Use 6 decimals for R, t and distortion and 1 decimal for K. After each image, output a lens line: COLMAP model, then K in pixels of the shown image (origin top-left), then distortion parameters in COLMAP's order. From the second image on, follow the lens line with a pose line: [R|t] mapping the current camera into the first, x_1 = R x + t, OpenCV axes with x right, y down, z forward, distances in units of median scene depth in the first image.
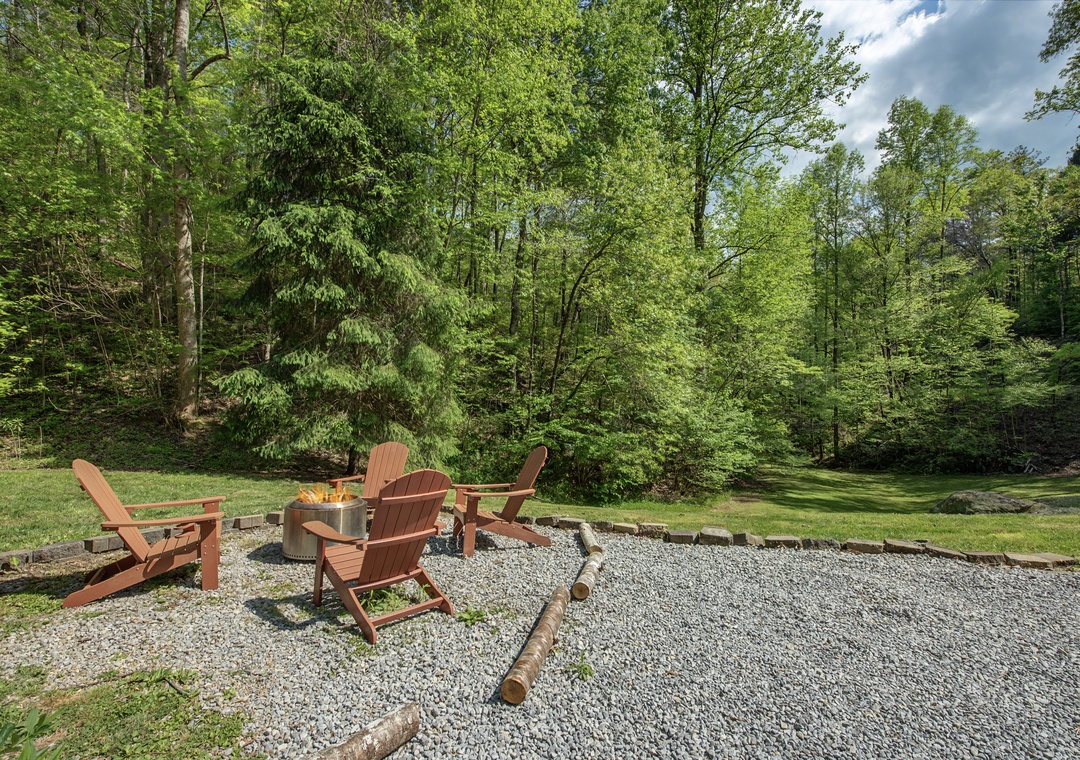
lens RADIAL K [[496.6, 0, 569.8], [0, 496.6, 385.0], [0, 0, 1]] dist [-0.002747, -0.000496]
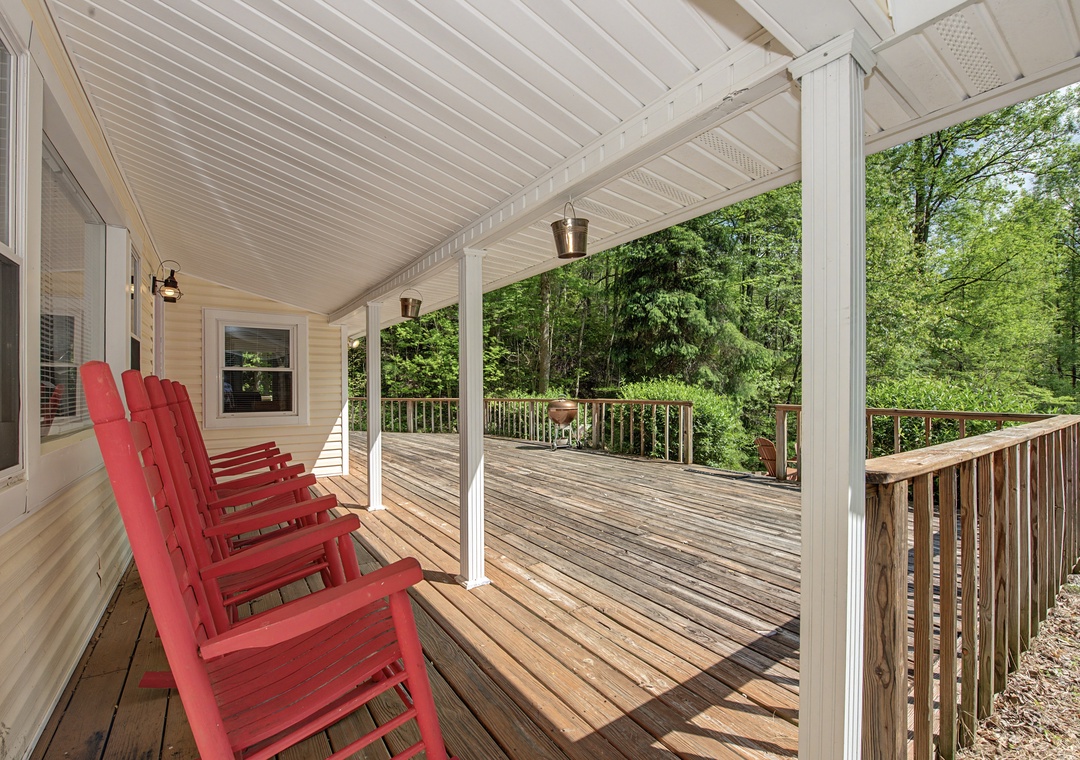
lens RADIAL K [[496.6, 0, 569.8], [0, 496.6, 385.0], [0, 0, 1]] dist [-0.002747, -0.000496]
pose [[0.947270, -0.005942, -0.320382, -0.291669], [-0.012986, 0.998295, -0.056912, 0.023463], [0.320174, 0.058072, 0.945577, -0.547229]]
